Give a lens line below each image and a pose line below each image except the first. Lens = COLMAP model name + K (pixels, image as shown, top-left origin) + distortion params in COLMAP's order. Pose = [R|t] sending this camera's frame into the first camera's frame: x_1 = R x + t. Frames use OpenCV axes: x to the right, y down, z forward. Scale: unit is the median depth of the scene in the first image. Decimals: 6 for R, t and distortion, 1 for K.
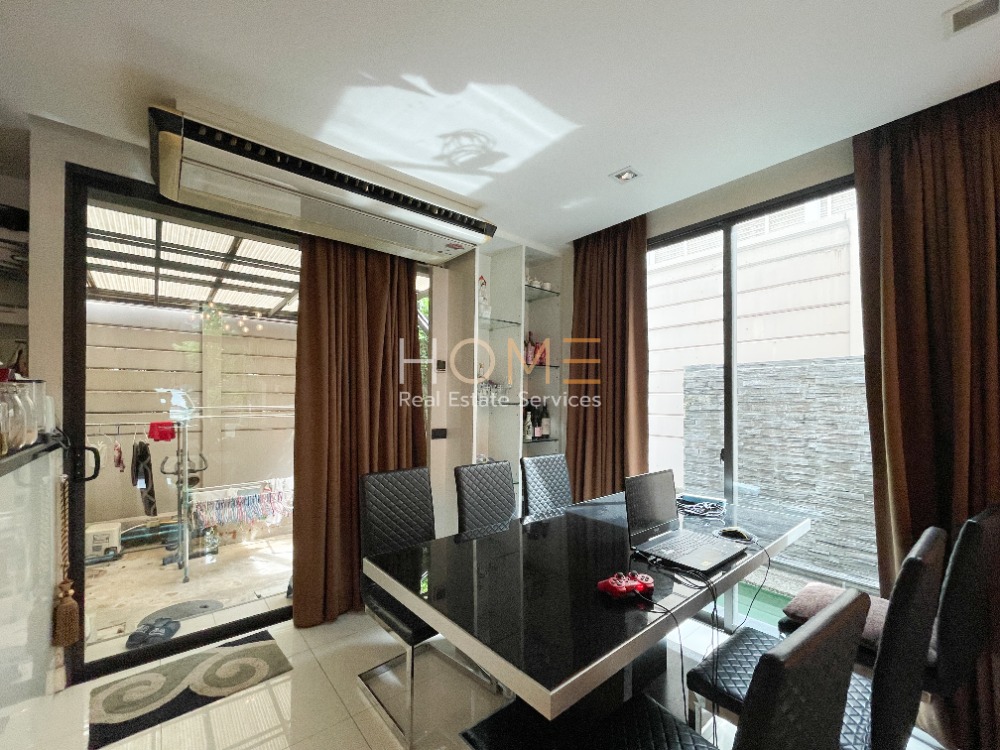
lens RADIAL K [[416.3, 0, 501.7], [0, 416.3, 399.0], [0, 0, 1]] dist [-0.002437, -0.000747]
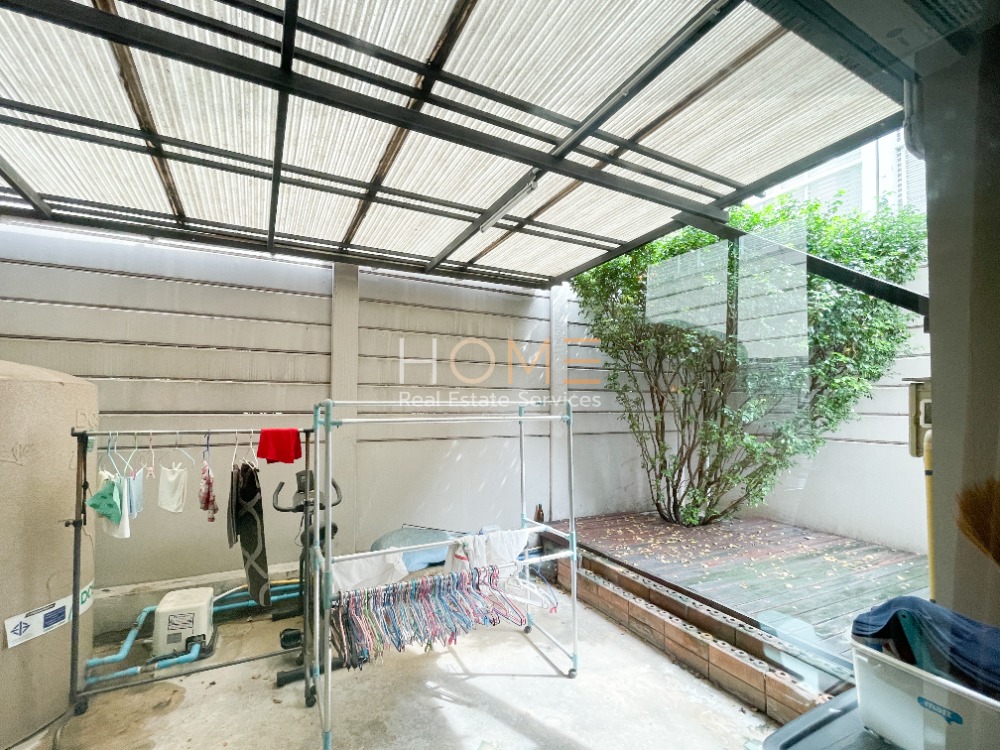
lens RADIAL K [[411.5, 0, 532.4], [0, 411.5, 404.2], [0, 0, 1]] dist [-0.000932, -0.000310]
pose [[0.994067, 0.007790, -0.108488, -0.521775], [-0.009195, 0.999880, -0.012460, 0.033100], [0.108378, 0.013384, 0.994020, 0.602273]]
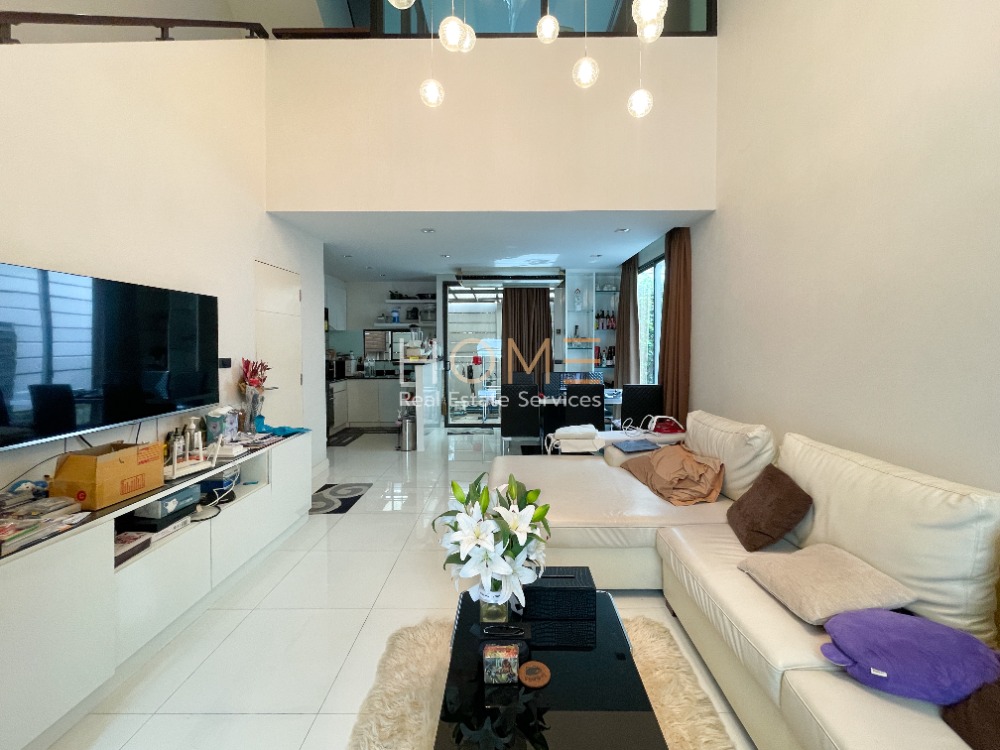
lens RADIAL K [[402.7, 0, 499.6], [0, 402.7, 348.4], [0, 0, 1]] dist [-0.000477, -0.000069]
pose [[0.761699, -0.000368, -0.647931, 0.880042], [0.008826, 0.999913, 0.009809, -0.011256], [0.647871, -0.013190, 0.761636, -0.748785]]
